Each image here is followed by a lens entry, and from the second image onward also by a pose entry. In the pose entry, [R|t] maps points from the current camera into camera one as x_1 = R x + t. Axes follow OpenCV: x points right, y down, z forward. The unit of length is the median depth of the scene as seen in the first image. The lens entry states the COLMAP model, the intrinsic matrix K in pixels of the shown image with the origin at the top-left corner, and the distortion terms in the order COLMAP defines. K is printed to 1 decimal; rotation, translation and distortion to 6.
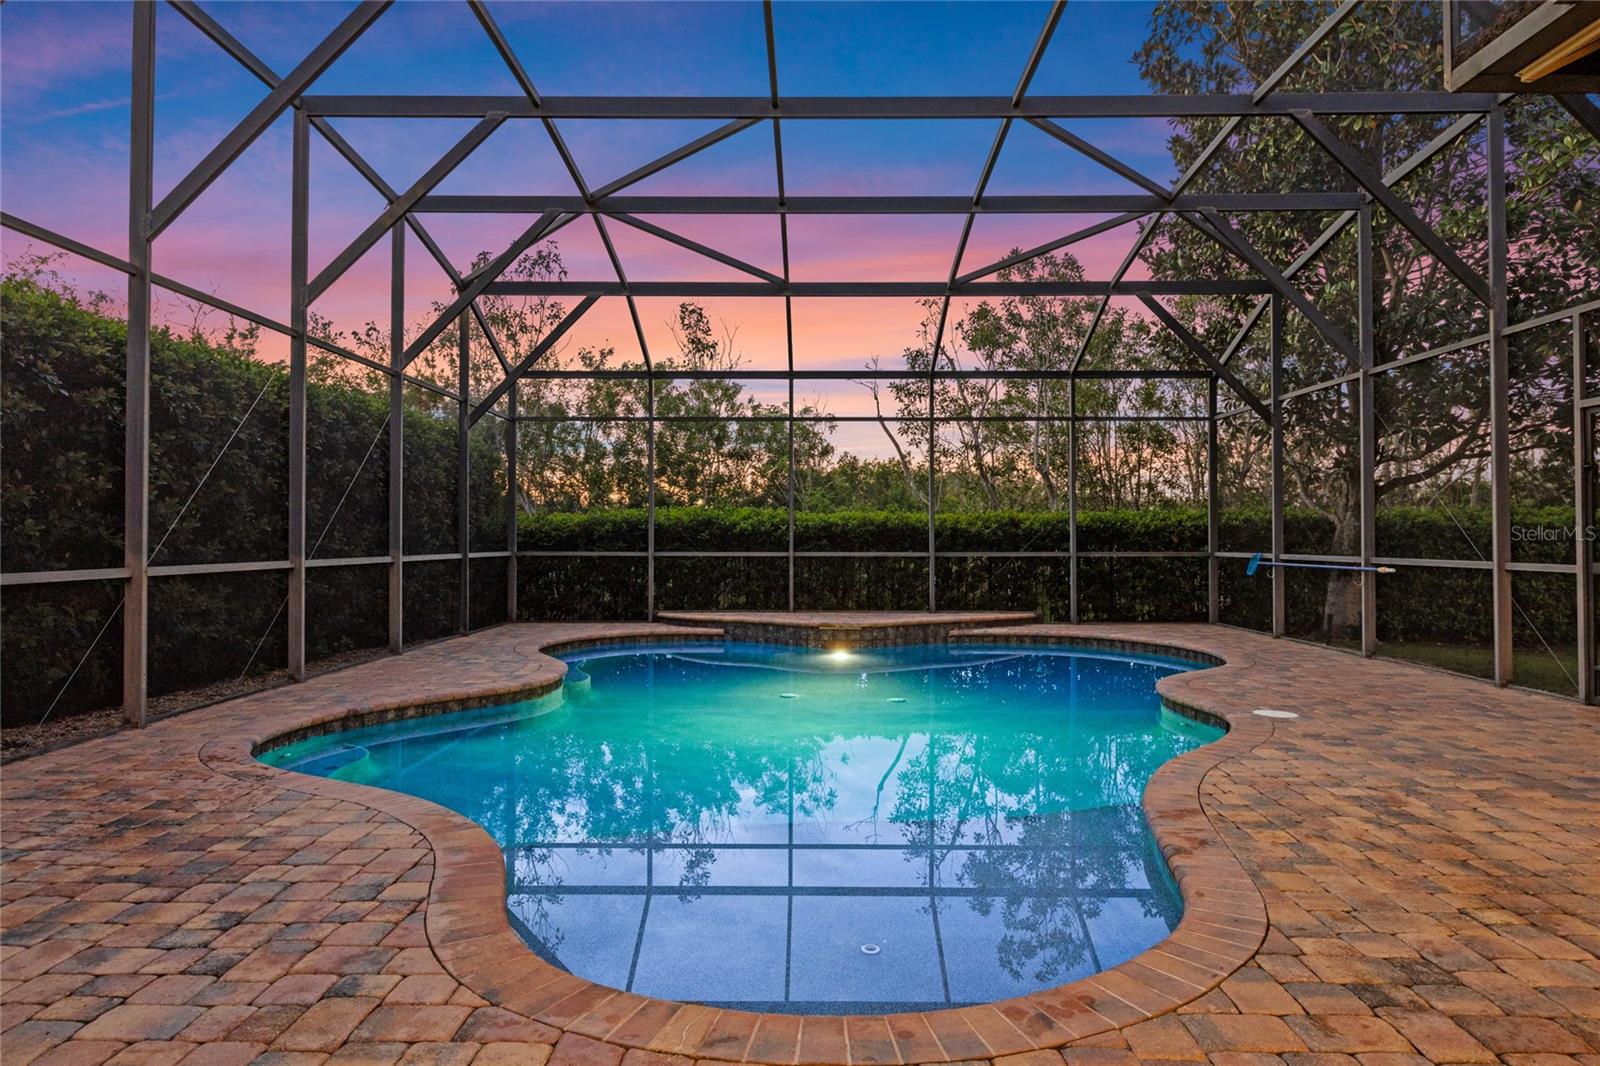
lens RADIAL K [[951.8, 0, 794.9], [0, 951.8, 528.9], [0, 0, 1]] dist [-0.007595, 0.001424]
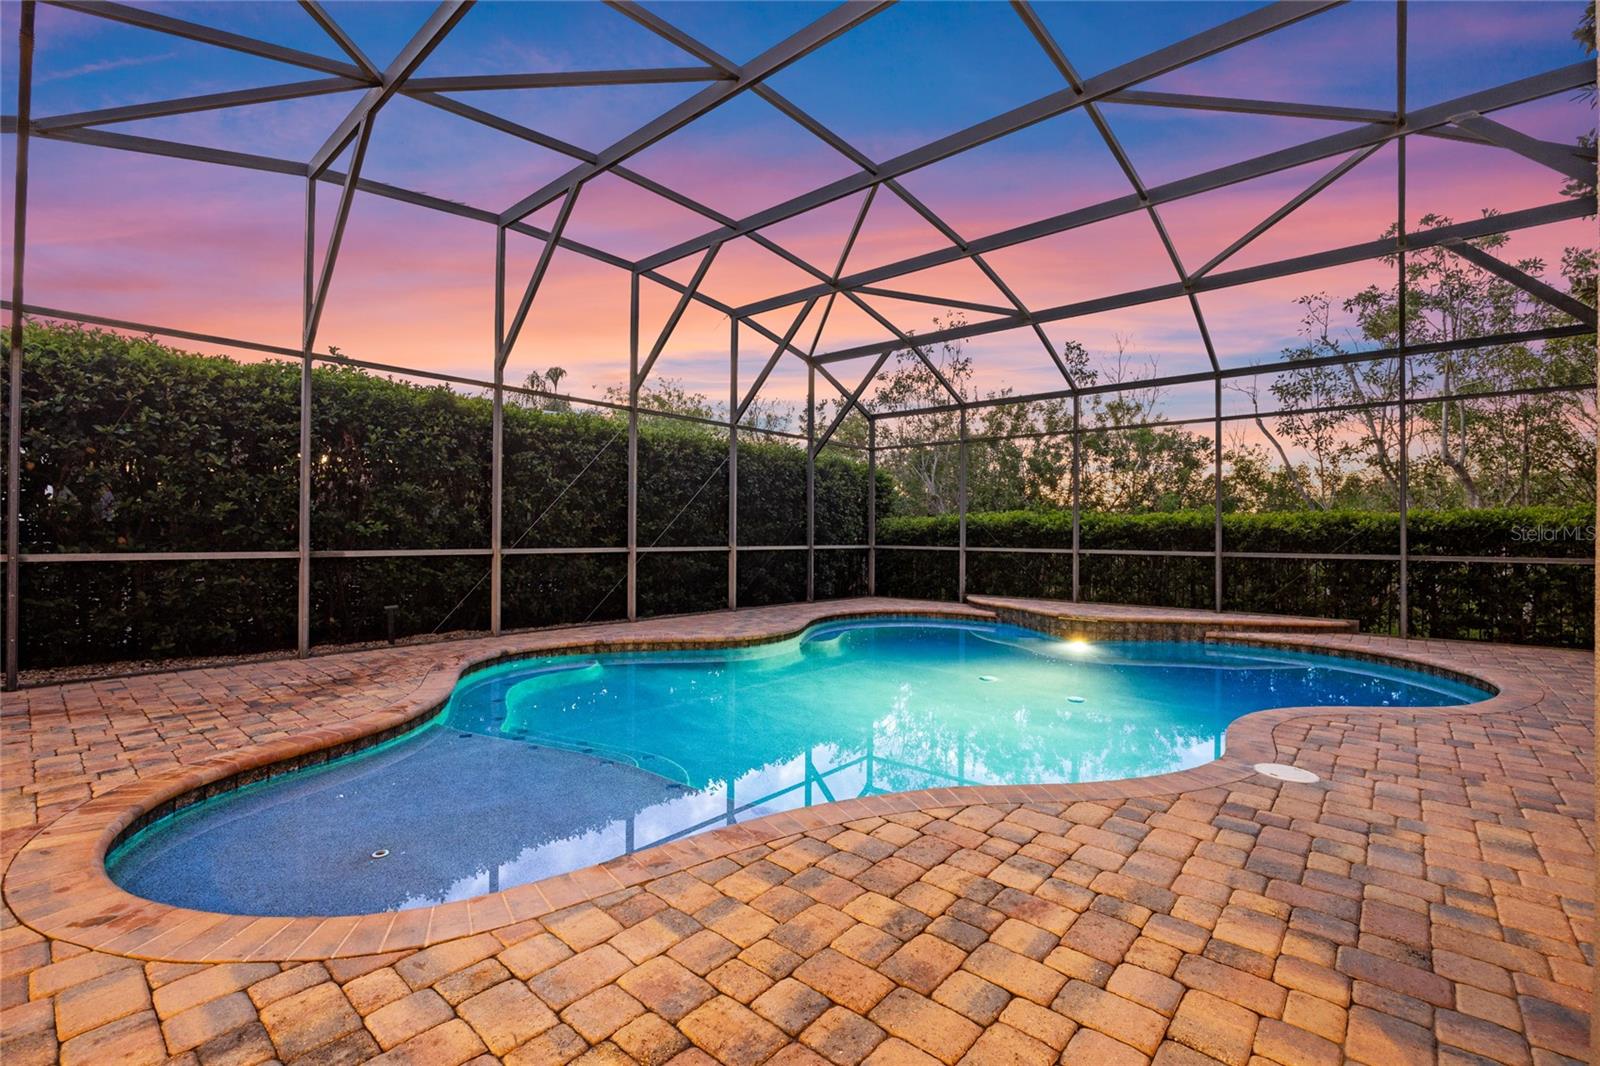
lens RADIAL K [[694.2, 0, 800.0], [0, 694.2, 533.0], [0, 0, 1]] dist [-0.014011, -0.000547]
pose [[0.766614, 0.004762, -0.642090, 0.312830], [-0.001899, 0.999985, 0.005149, 0.001613], [0.642105, -0.002728, 0.766612, 0.186617]]
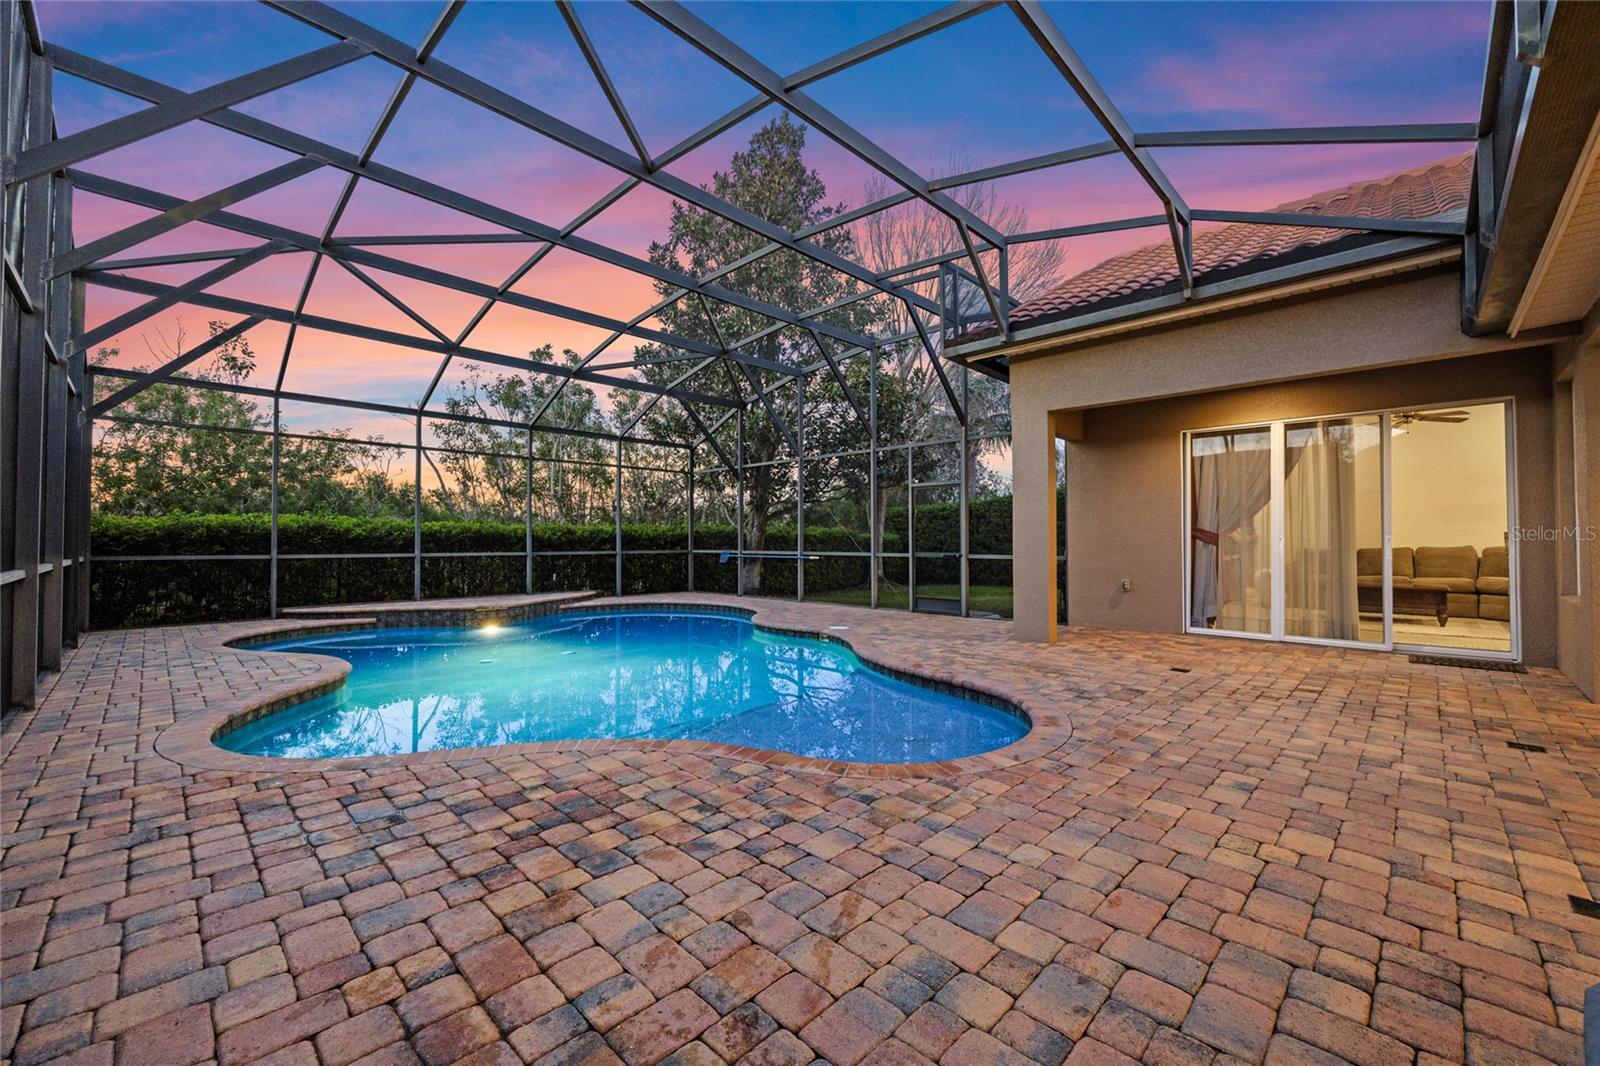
lens RADIAL K [[643.5, 0, 798.7], [0, 643.5, 526.4], [0, 0, 1]] dist [0.000177, 0.000164]
pose [[0.686333, 0.016887, 0.727092, -0.318732], [-0.006898, 0.999837, -0.016710, -0.000475], [-0.727255, 0.006453, 0.686337, 0.058413]]
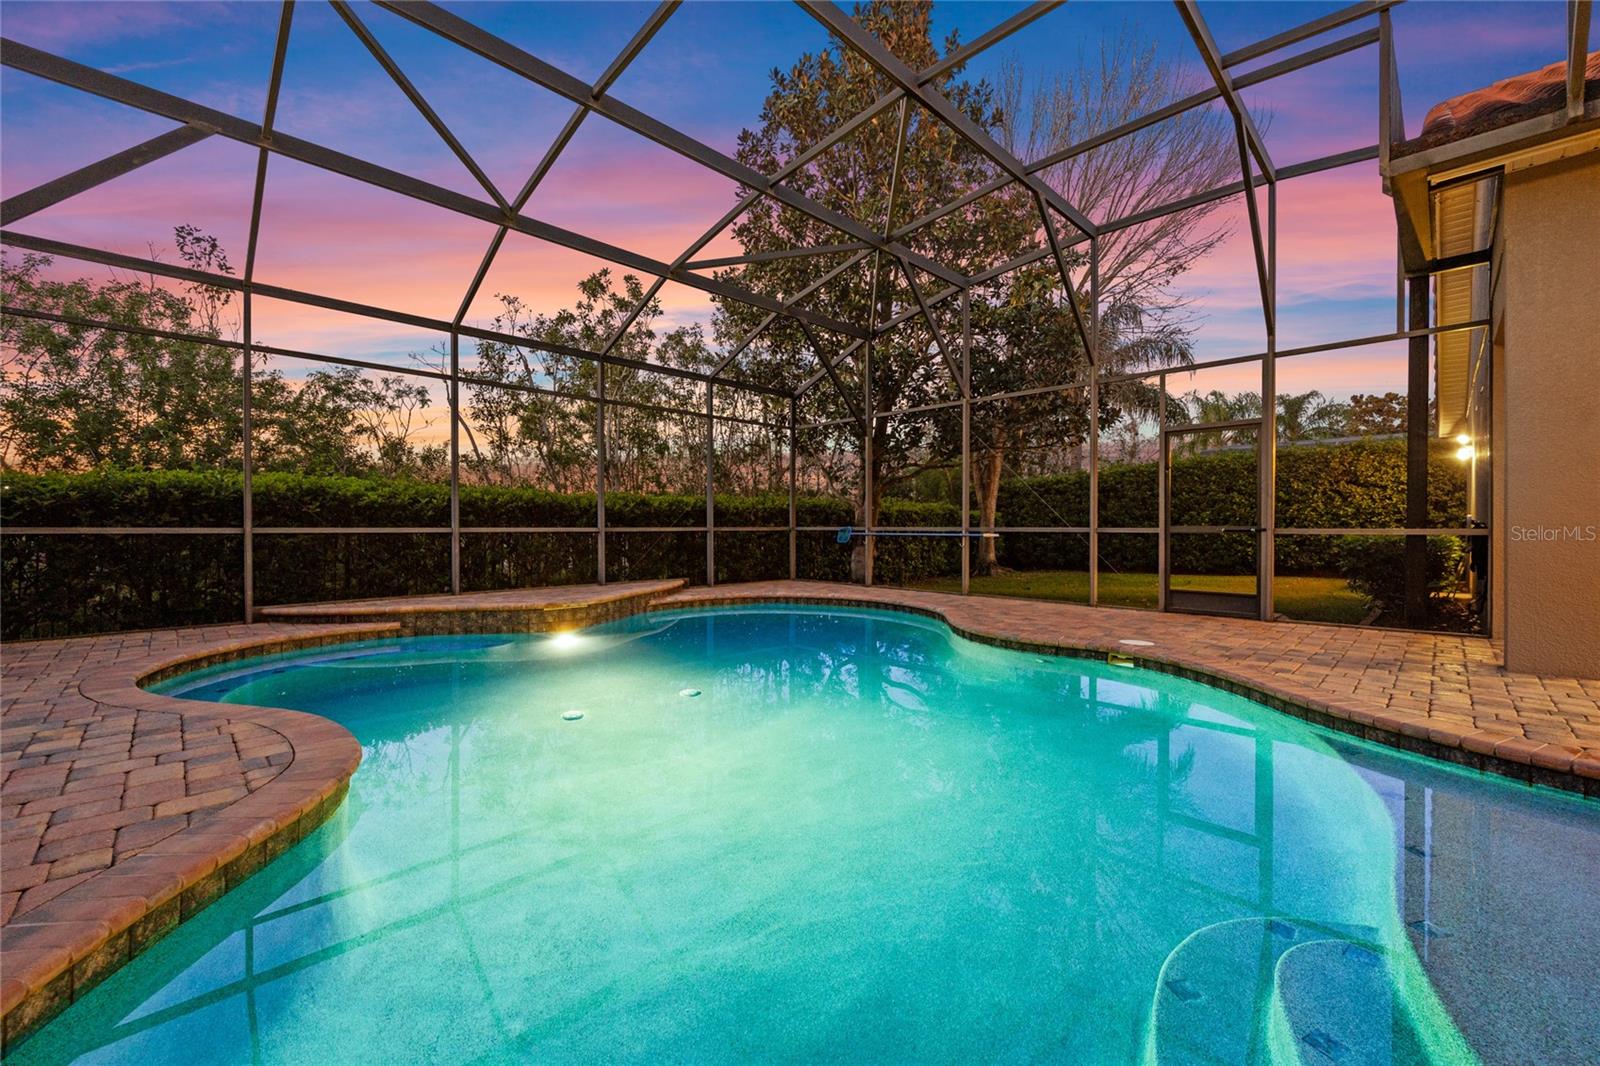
lens RADIAL K [[643.5, 0, 798.7], [0, 643.5, 526.4], [0, 0, 1]] dist [0.000177, 0.000164]
pose [[0.698252, -0.000243, 0.715852, -0.242266], [-0.007217, 0.999947, 0.007379, 0.018965], [-0.715816, -0.010319, 0.698213, 0.402609]]
